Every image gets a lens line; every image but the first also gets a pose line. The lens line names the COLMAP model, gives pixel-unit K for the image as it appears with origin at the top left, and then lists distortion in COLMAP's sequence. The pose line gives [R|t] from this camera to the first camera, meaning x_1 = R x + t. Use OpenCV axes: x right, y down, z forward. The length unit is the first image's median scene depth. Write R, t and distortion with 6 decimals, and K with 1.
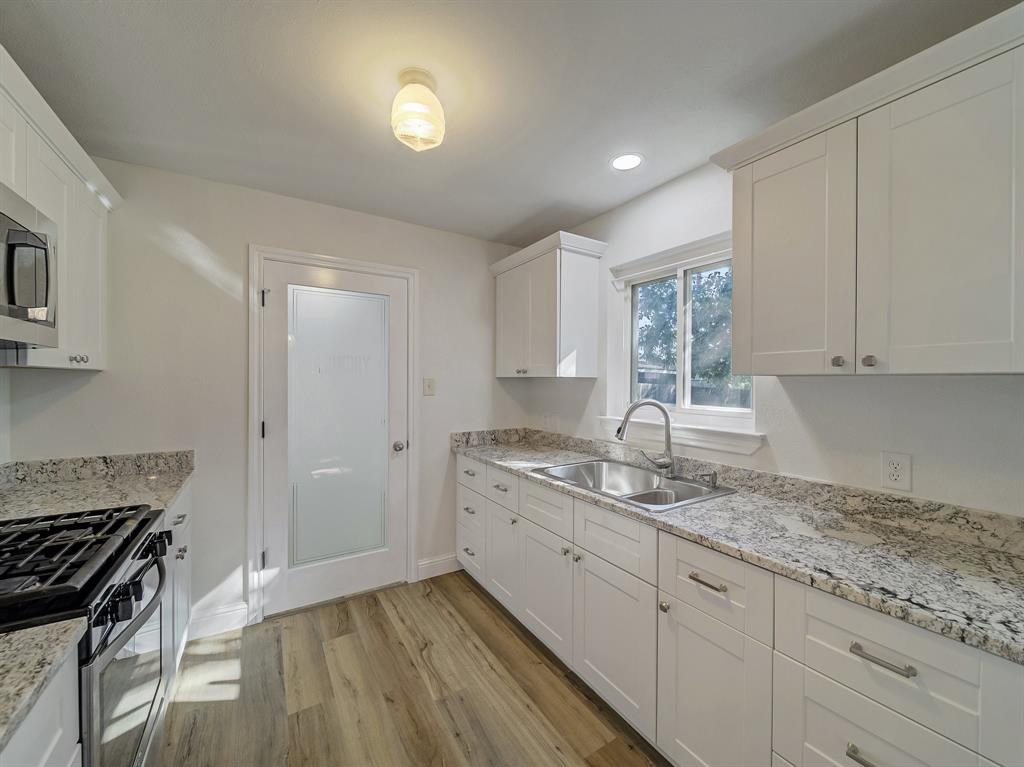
lens RADIAL K [[404.2, 0, 520.9], [0, 404.2, 385.6], [0, 0, 1]] dist [-0.001441, -0.000833]
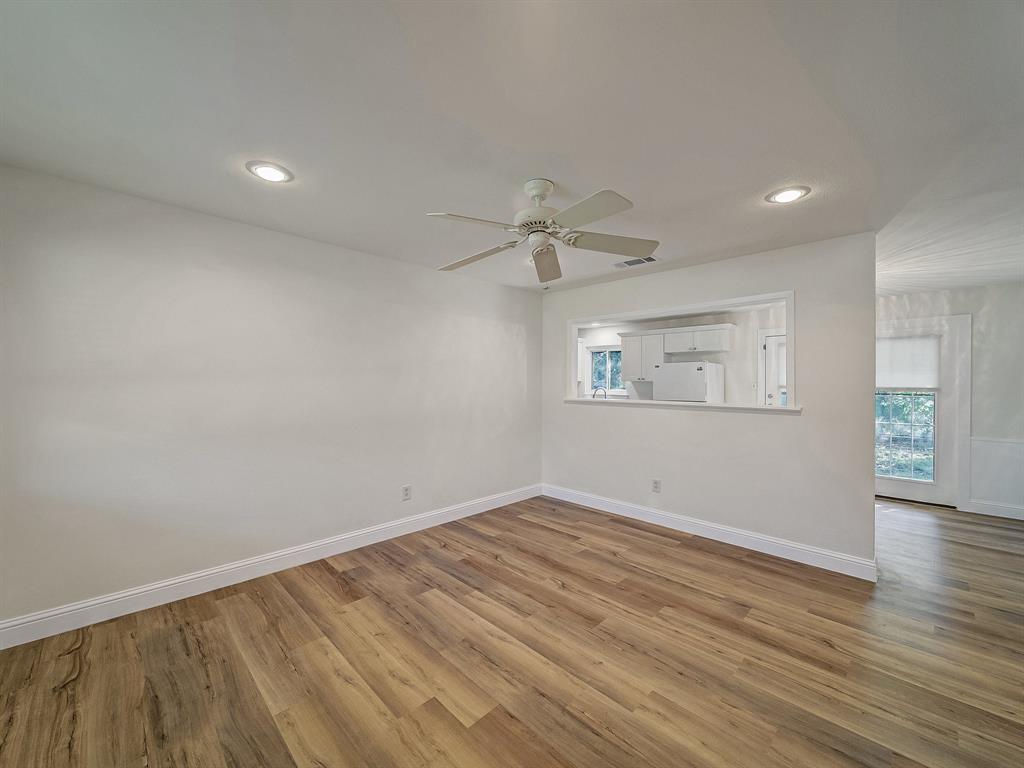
lens RADIAL K [[404.2, 0, 505.4], [0, 404.2, 383.2], [0, 0, 1]] dist [-0.001441, -0.000833]
pose [[0.976818, -0.003987, 0.214036, -1.218565], [0.005070, 0.999977, -0.004512, 0.009708], [-0.214013, 0.005493, 0.976815, -2.233198]]
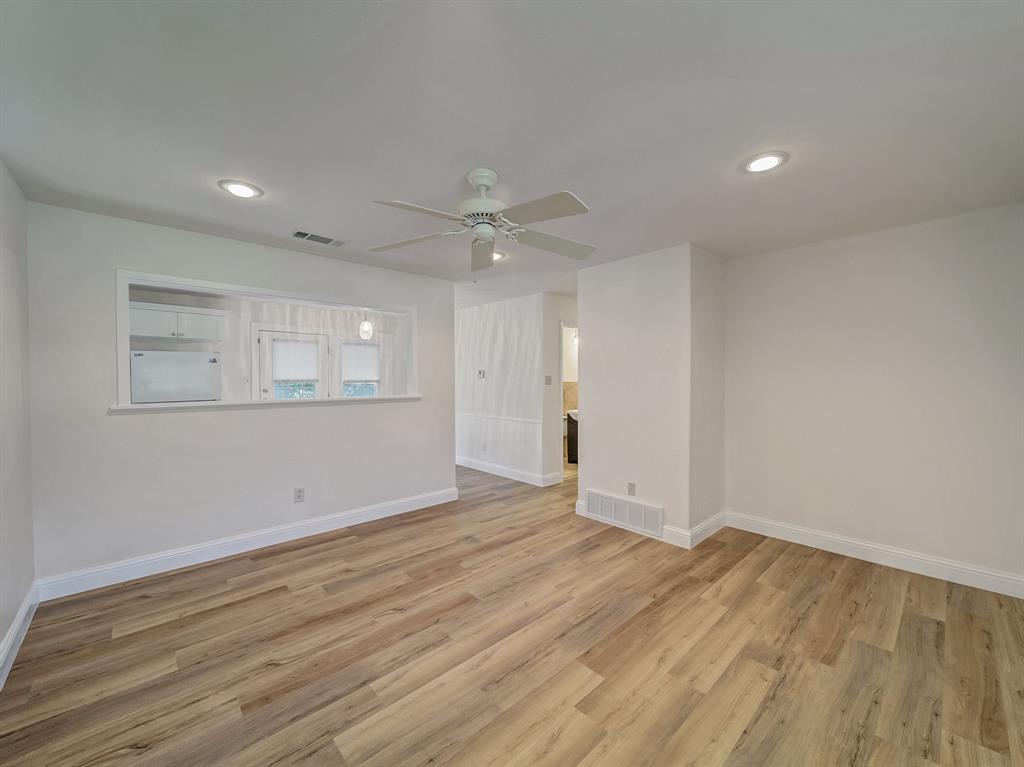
lens RADIAL K [[404.2, 0, 532.6], [0, 404.2, 382.8], [0, 0, 1]] dist [-0.001441, -0.000833]
pose [[-0.199537, -0.021873, 0.979646, -1.888147], [0.009375, 0.999662, 0.024229, -0.006888], [-0.979846, 0.014019, -0.199264, -1.229009]]
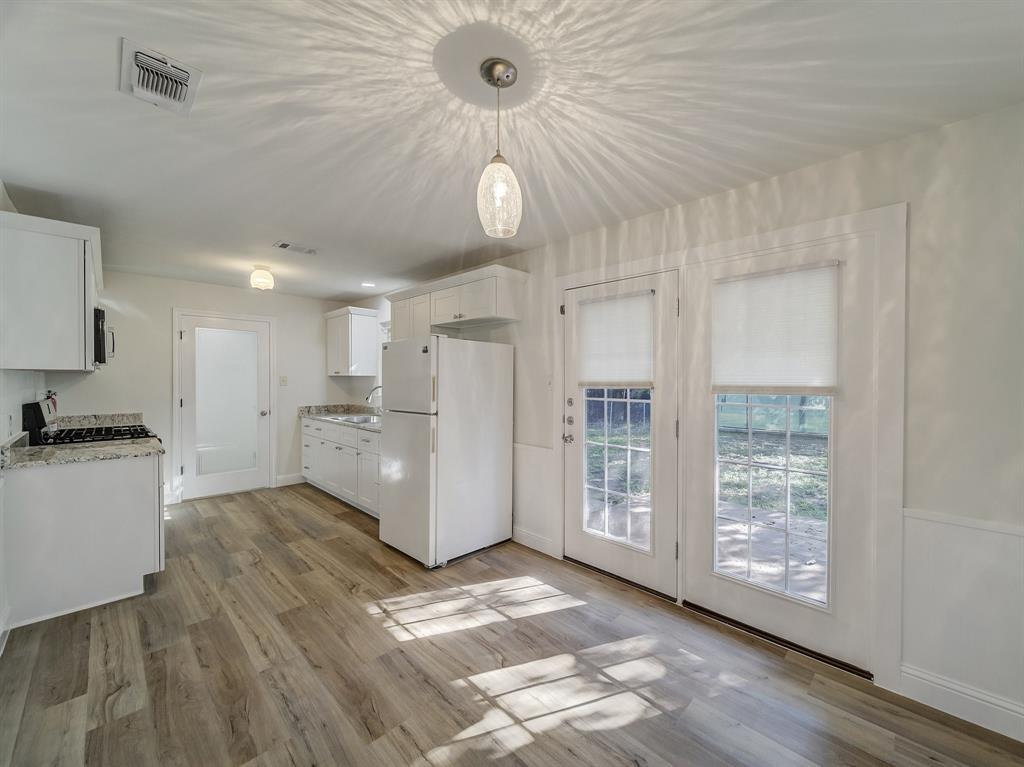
lens RADIAL K [[404.2, 0, 548.5], [0, 404.2, 381.0], [0, 0, 1]] dist [-0.001441, -0.000833]
pose [[0.965946, -0.006322, 0.258666, 0.579371], [0.007133, 0.999972, -0.002198, 0.019160], [-0.258645, 0.003968, 0.965964, -1.362186]]
